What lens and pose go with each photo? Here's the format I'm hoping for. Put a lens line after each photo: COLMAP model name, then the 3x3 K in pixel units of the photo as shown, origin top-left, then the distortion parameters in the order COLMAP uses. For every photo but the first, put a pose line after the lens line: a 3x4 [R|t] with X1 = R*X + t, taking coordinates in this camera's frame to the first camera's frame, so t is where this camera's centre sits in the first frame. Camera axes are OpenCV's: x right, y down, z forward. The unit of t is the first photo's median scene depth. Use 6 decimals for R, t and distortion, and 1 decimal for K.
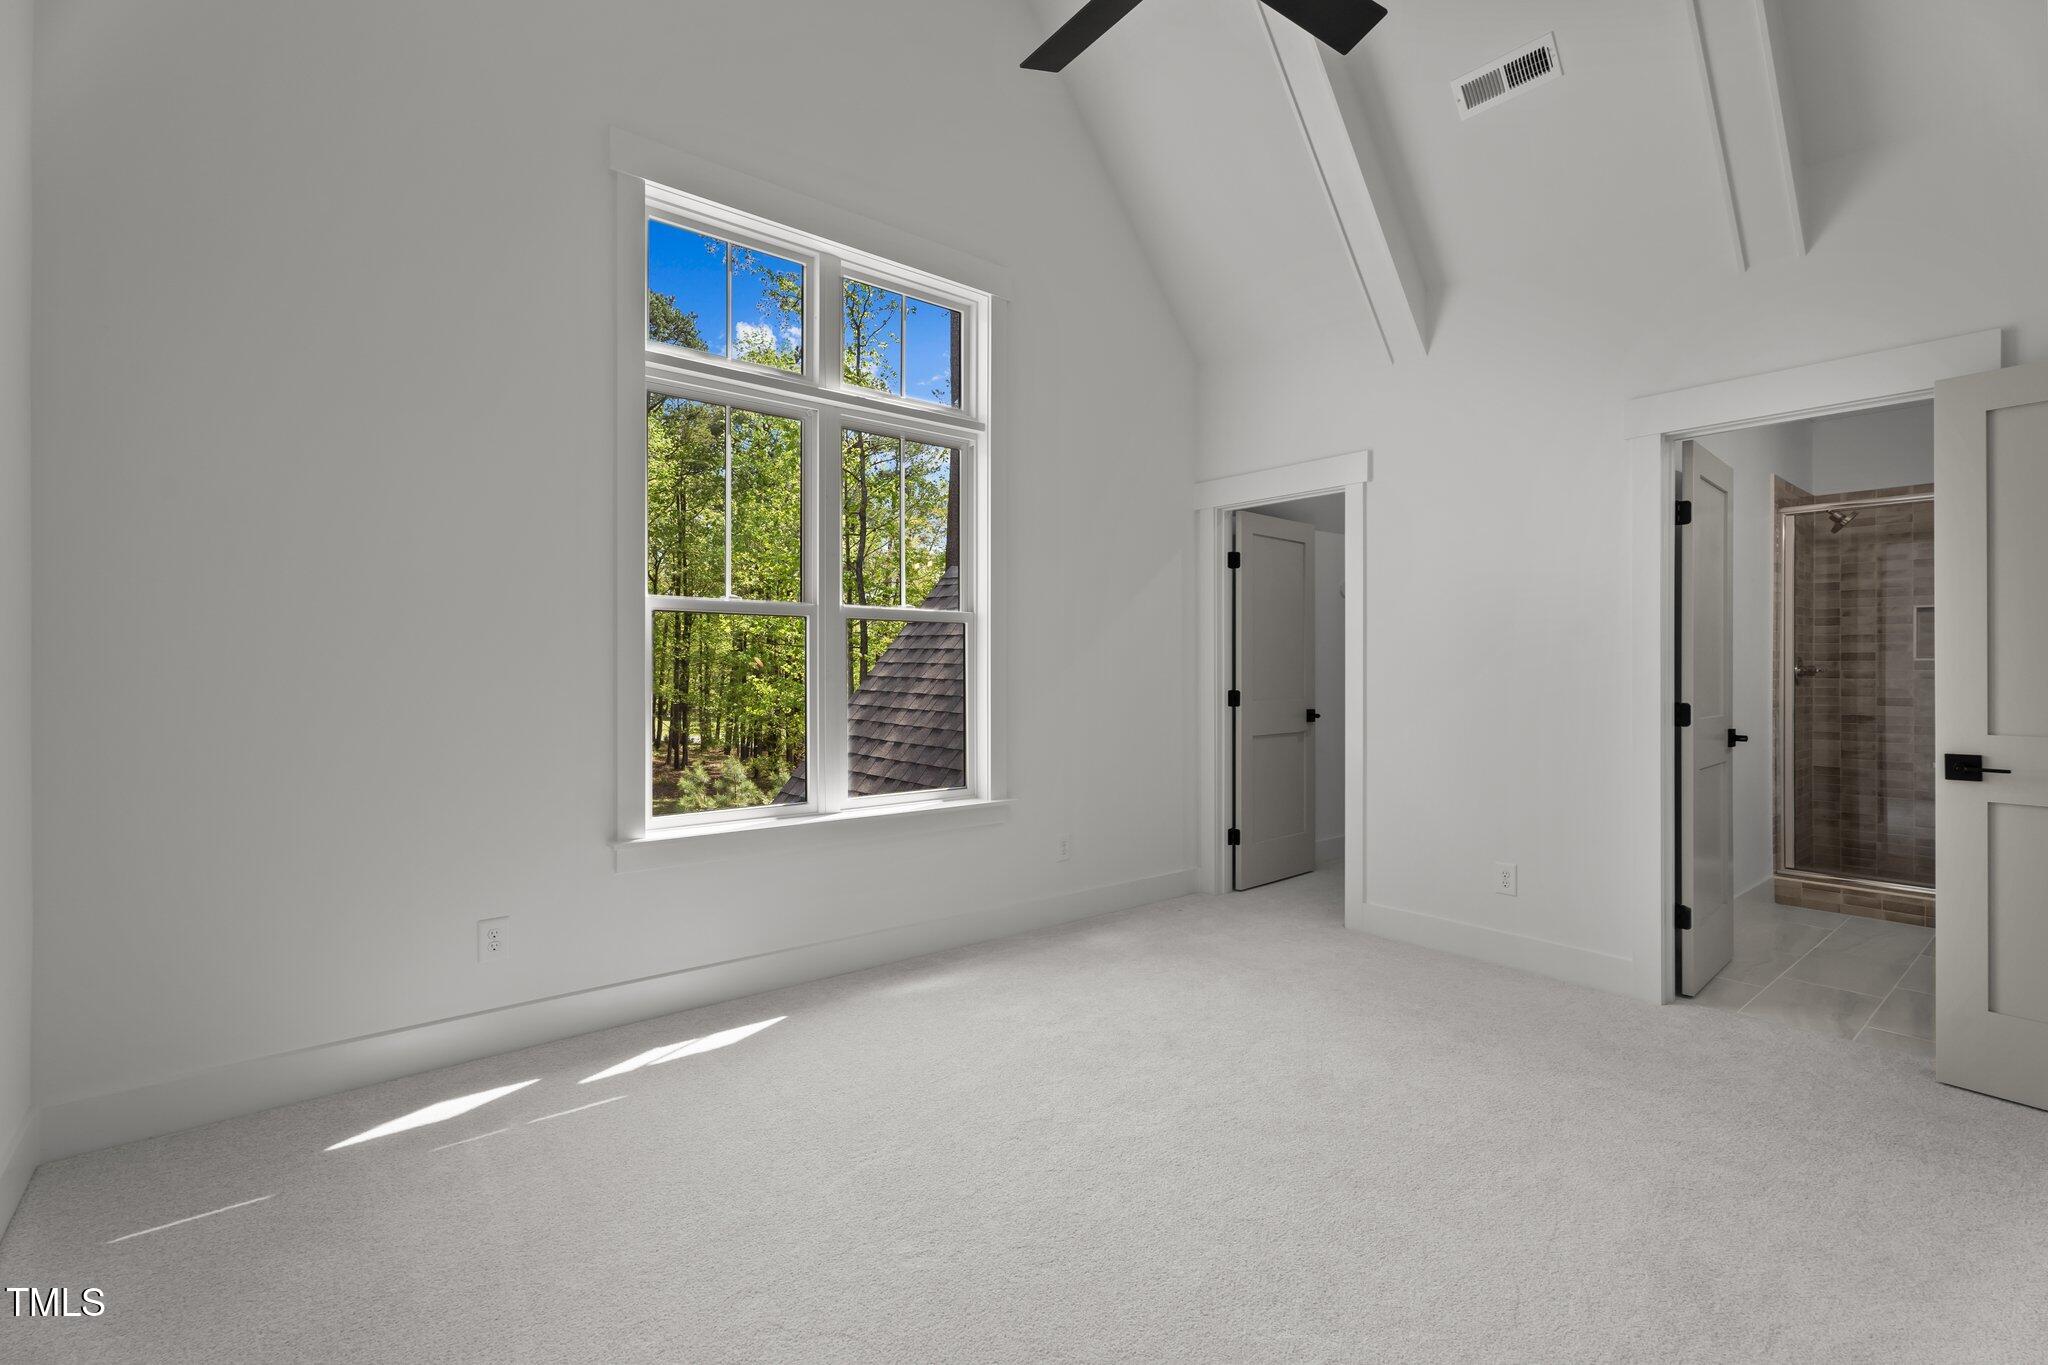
lens RADIAL K [[924.4, 0, 1023.2], [0, 924.4, 675.7], [0, 0, 1]] dist [-0.000631, -0.000052]
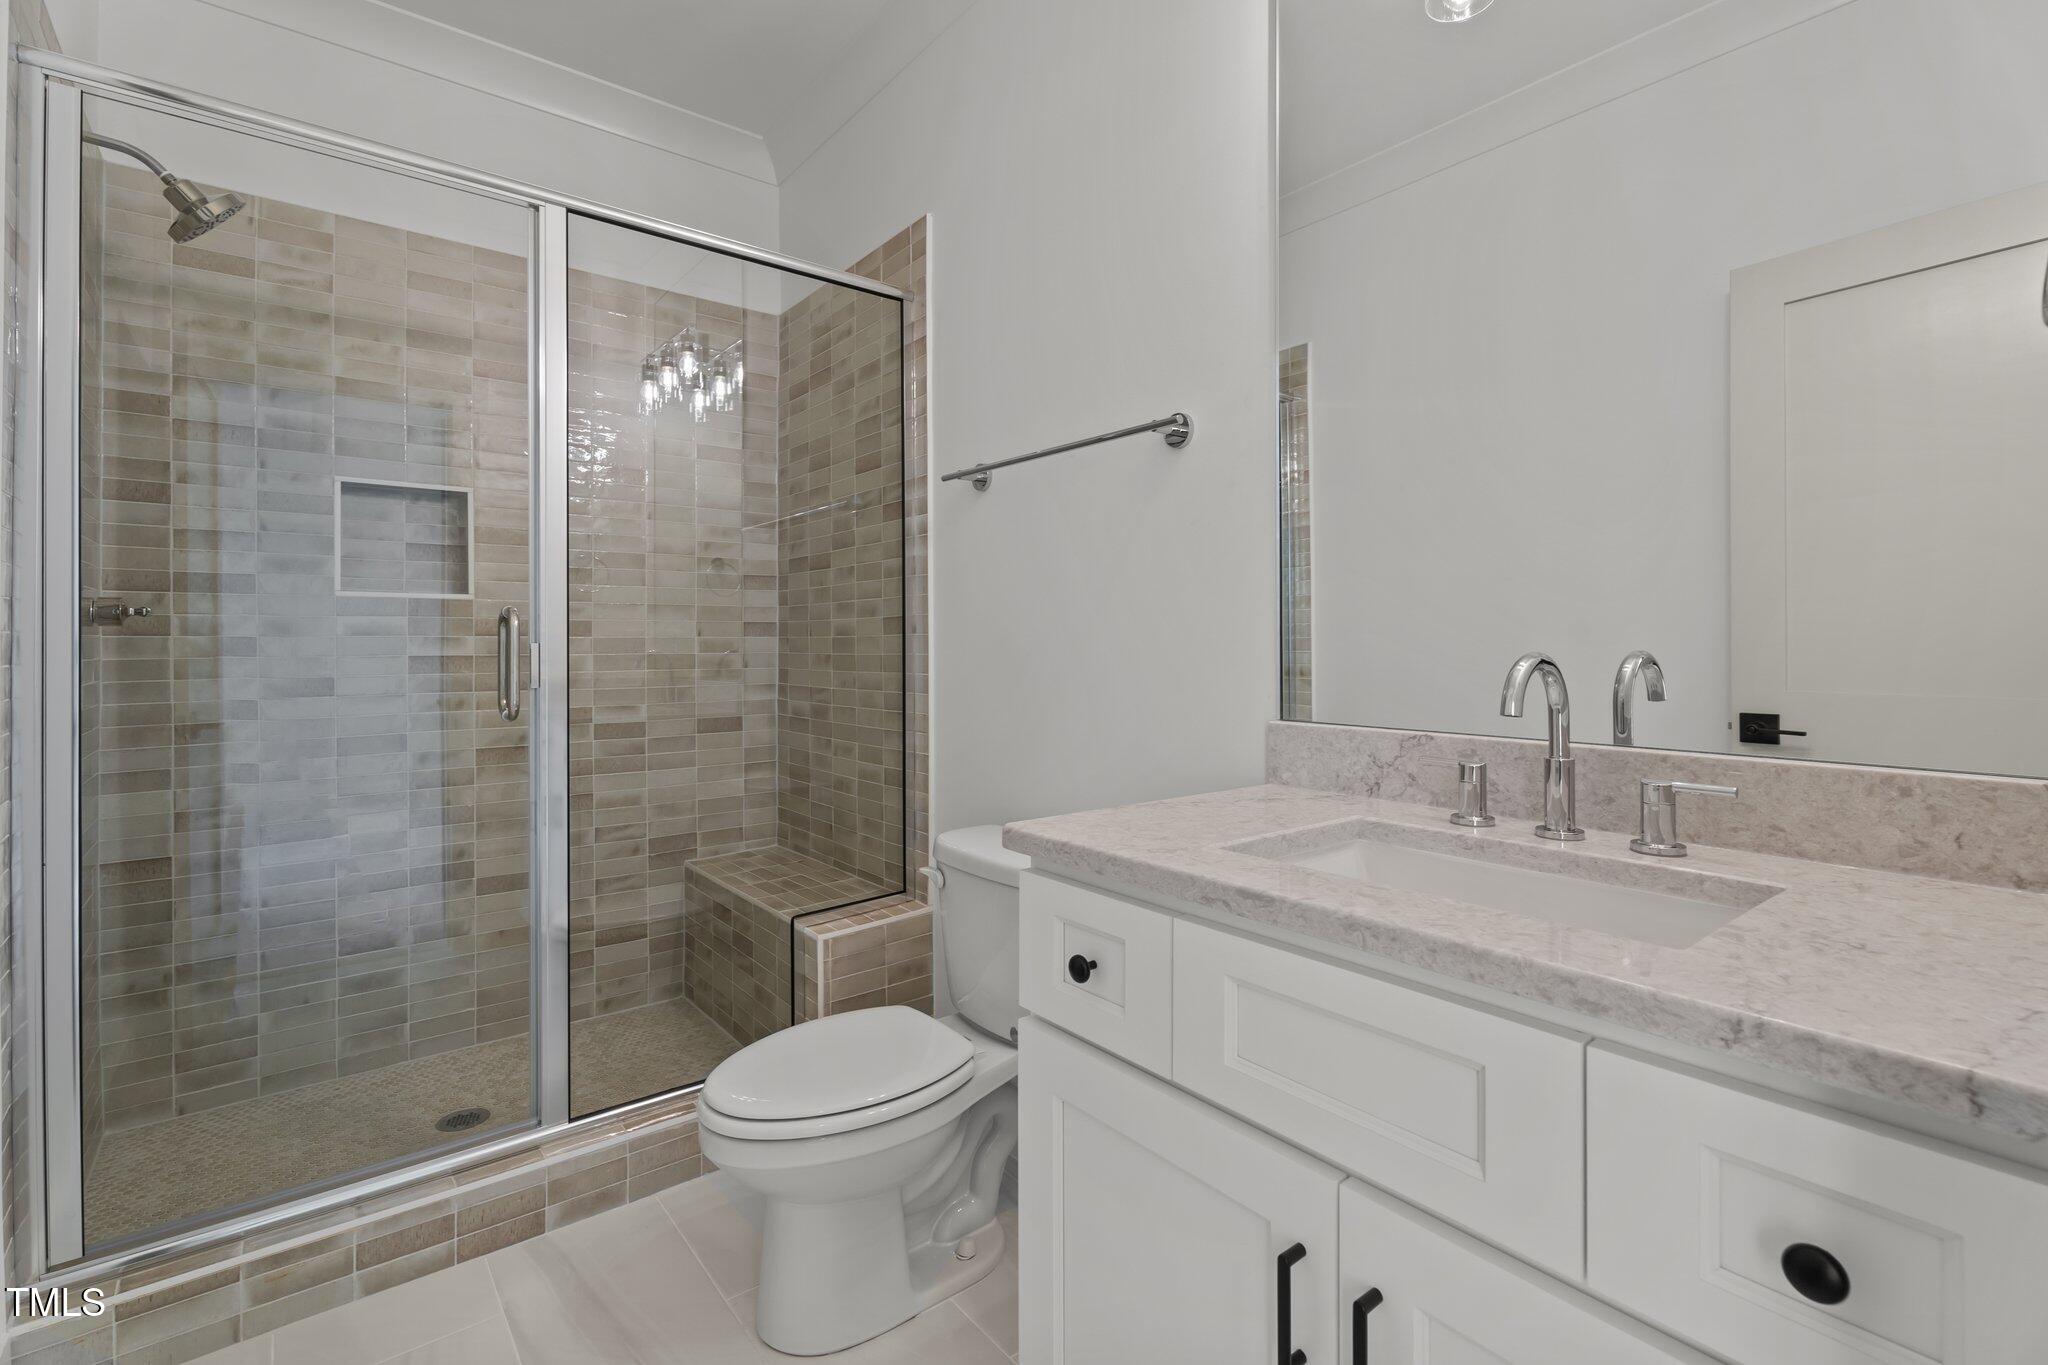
lens RADIAL K [[924.4, 0, 1008.5], [0, 924.4, 641.0], [0, 0, 1]] dist [-0.000631, -0.000052]
pose [[0.019954, 0.001491, 0.999800, 0.513565], [0.004059, 0.999991, -0.001572, 0.007478], [-0.999793, 0.004090, 0.019948, 0.658568]]
